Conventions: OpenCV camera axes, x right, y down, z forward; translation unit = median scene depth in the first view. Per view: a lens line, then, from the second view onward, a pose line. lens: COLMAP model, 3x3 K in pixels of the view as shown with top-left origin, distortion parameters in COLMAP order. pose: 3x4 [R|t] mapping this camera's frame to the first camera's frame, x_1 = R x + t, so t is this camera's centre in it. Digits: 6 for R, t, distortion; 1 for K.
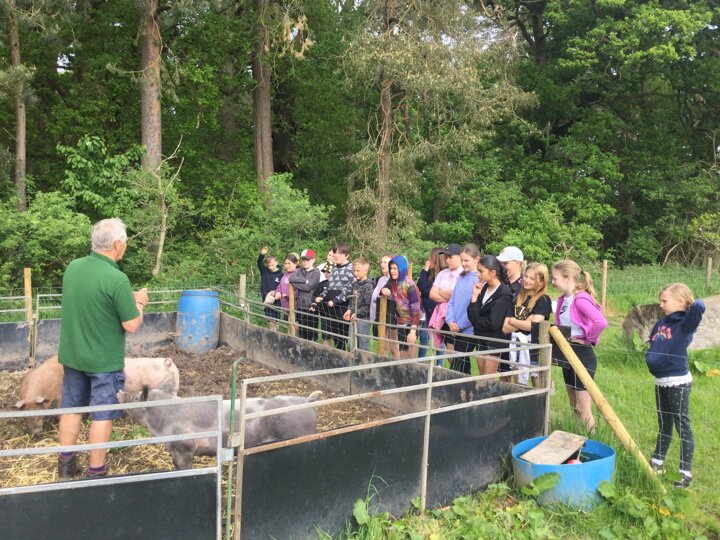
lens RADIAL K [[646.5, 0, 361.4], [0, 646.5, 272.8], [0, 0, 1]] dist [0.030601, -0.084325]
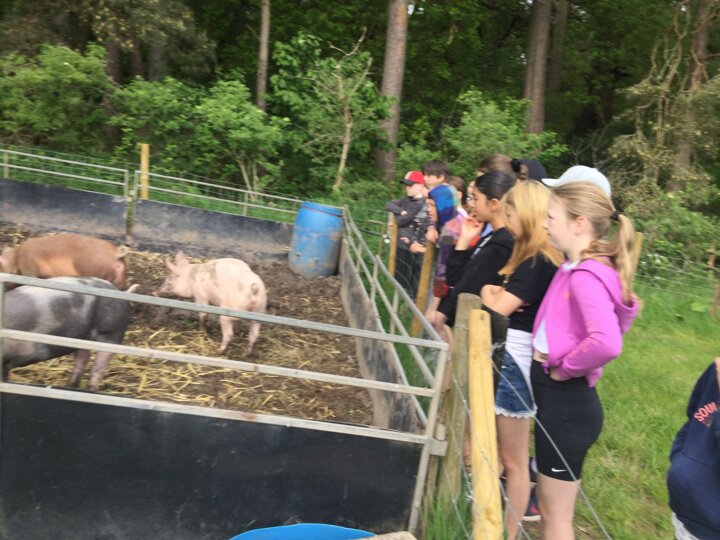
lens RADIAL K [[646.5, 0, 361.2], [0, 646.5, 264.5], [0, 0, 1]] dist [0.030601, -0.084325]
pose [[0.849580, 0.212381, -0.482813, 0.186079], [-0.188922, 0.977150, 0.097395, 0.009581], [0.492466, 0.008469, 0.870291, 0.240310]]
